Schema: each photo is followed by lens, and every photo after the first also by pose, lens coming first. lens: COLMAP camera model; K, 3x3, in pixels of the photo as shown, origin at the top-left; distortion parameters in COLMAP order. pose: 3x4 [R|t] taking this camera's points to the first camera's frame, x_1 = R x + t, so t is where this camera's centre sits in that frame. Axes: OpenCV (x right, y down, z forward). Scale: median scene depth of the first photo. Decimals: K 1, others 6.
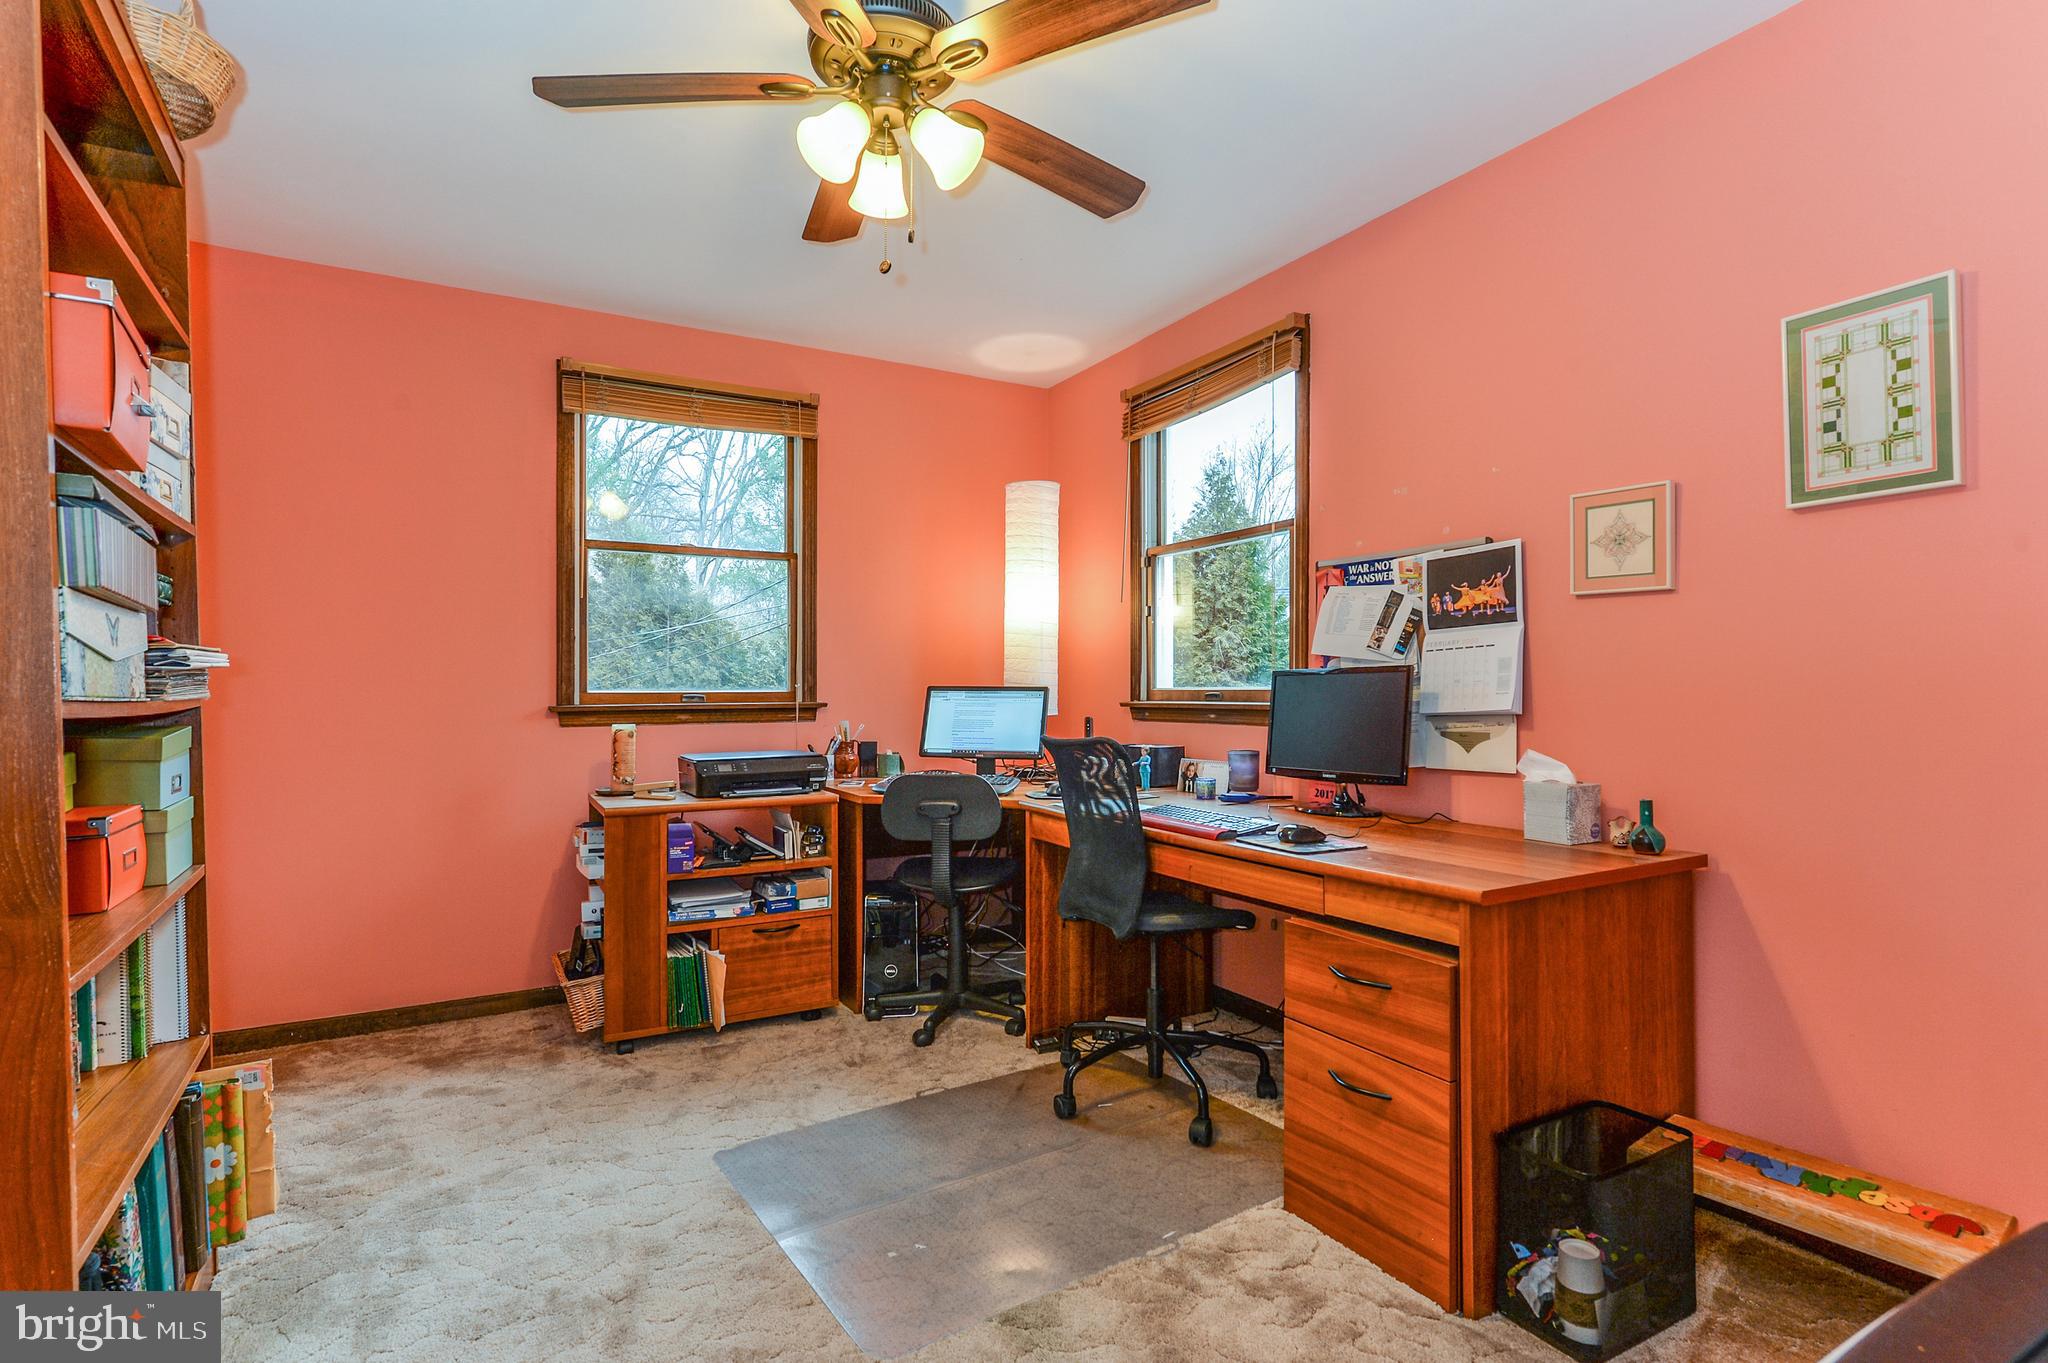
lens RADIAL K [[982.3, 0, 1015.4], [0, 982.3, 684.3], [0, 0, 1]] dist [0.002365, -0.000063]
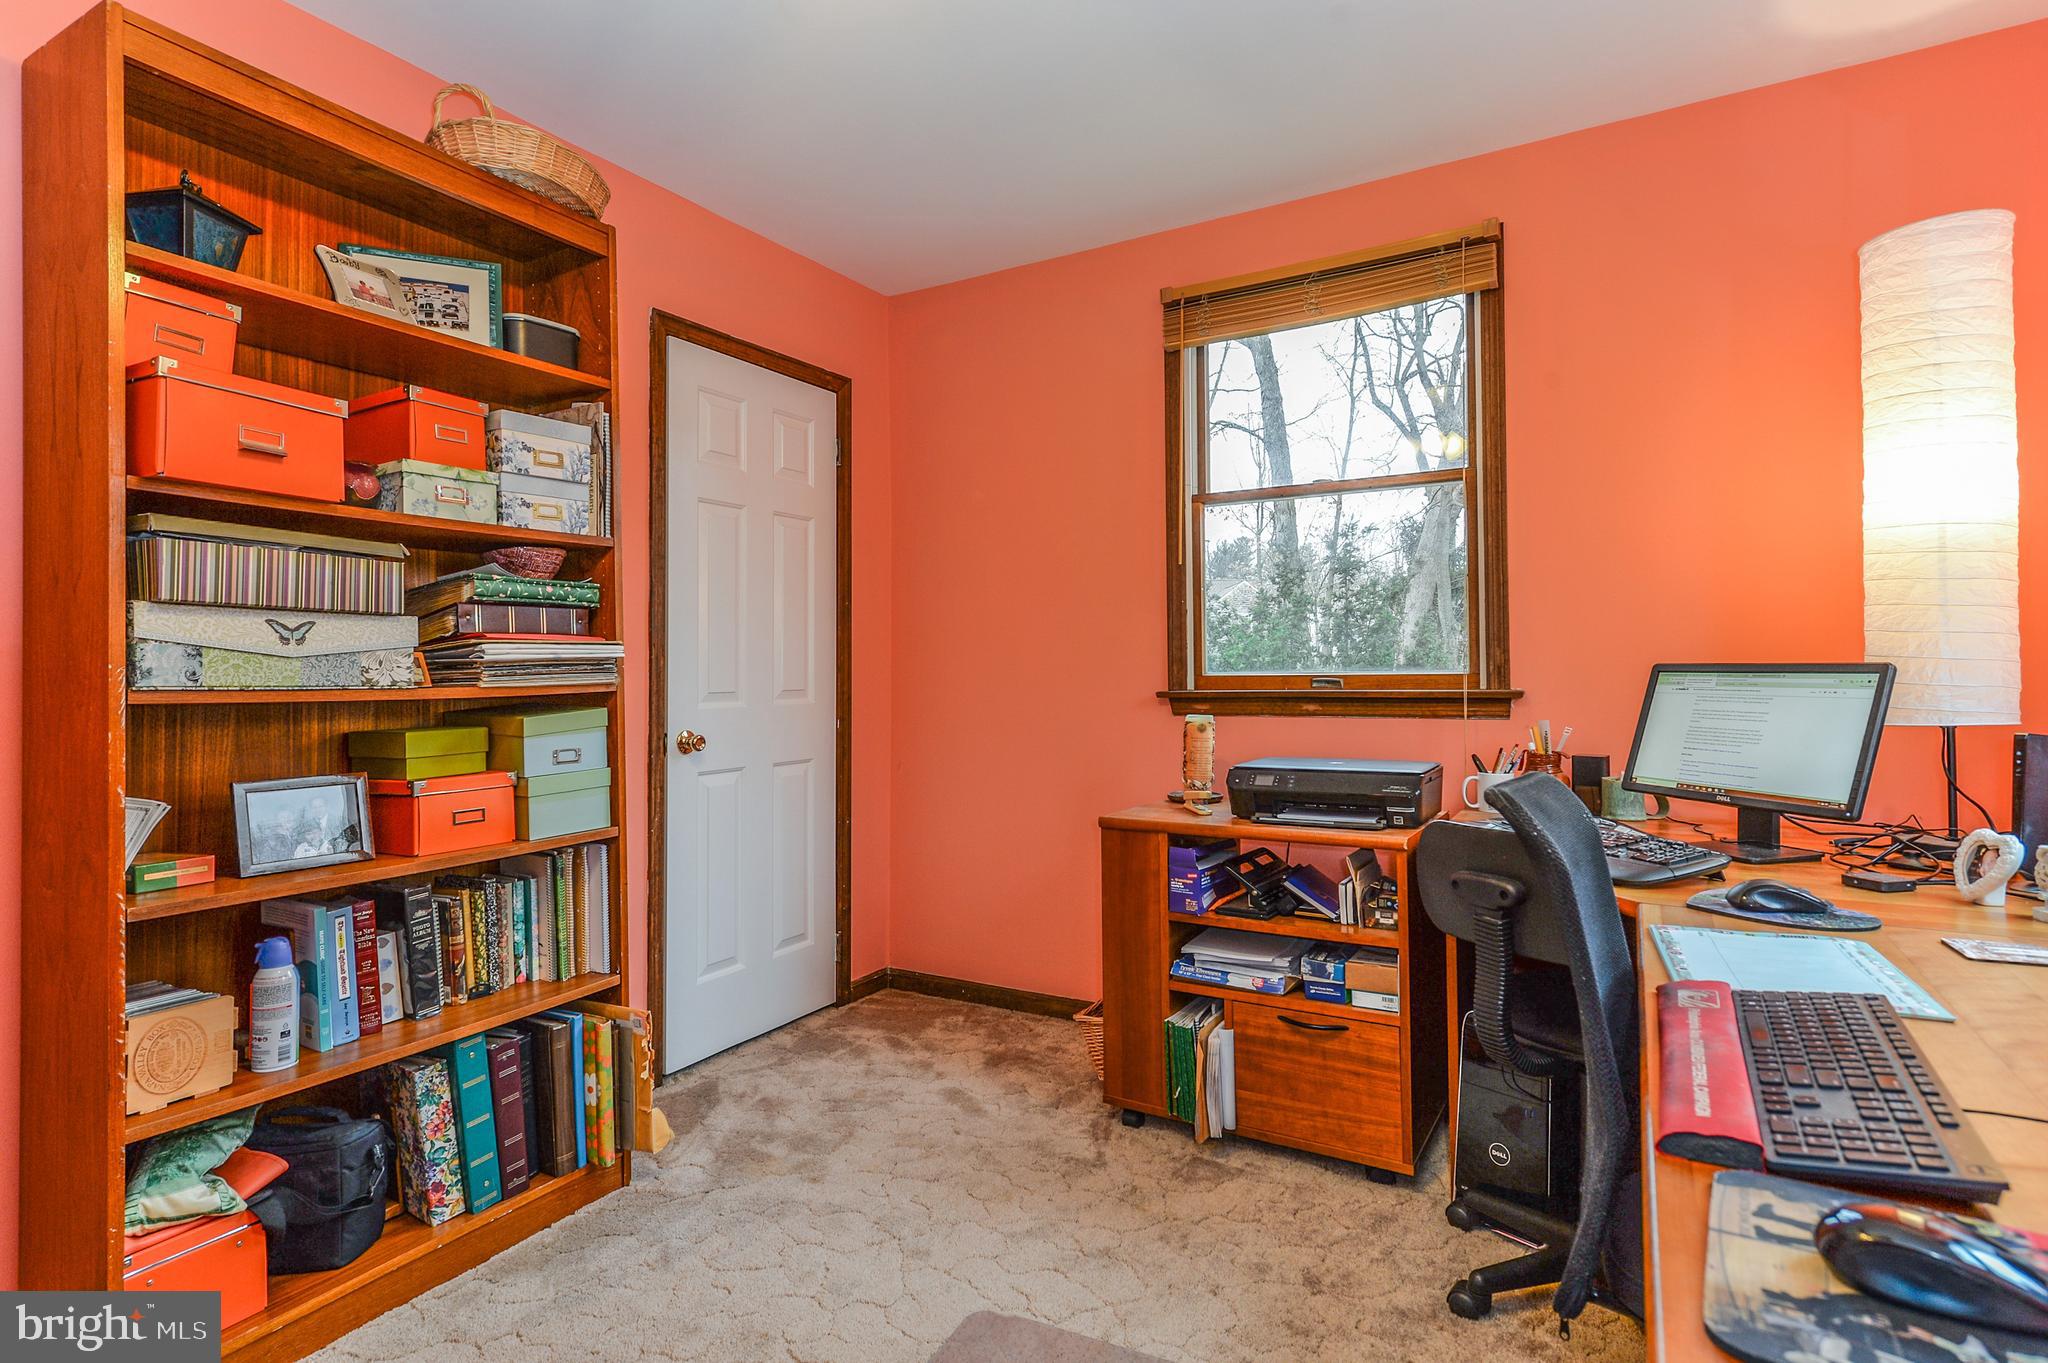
lens RADIAL K [[1031.5, 0, 1061.1], [0, 1031.5, 654.6], [0, 0, 1]] dist [0.009277, 0.000456]
pose [[0.508256, -0.015771, -0.861062, 0.284092], [0.009375, 0.999874, -0.012779, 0.000717], [0.861155, -0.001577, 0.508340, 0.480059]]
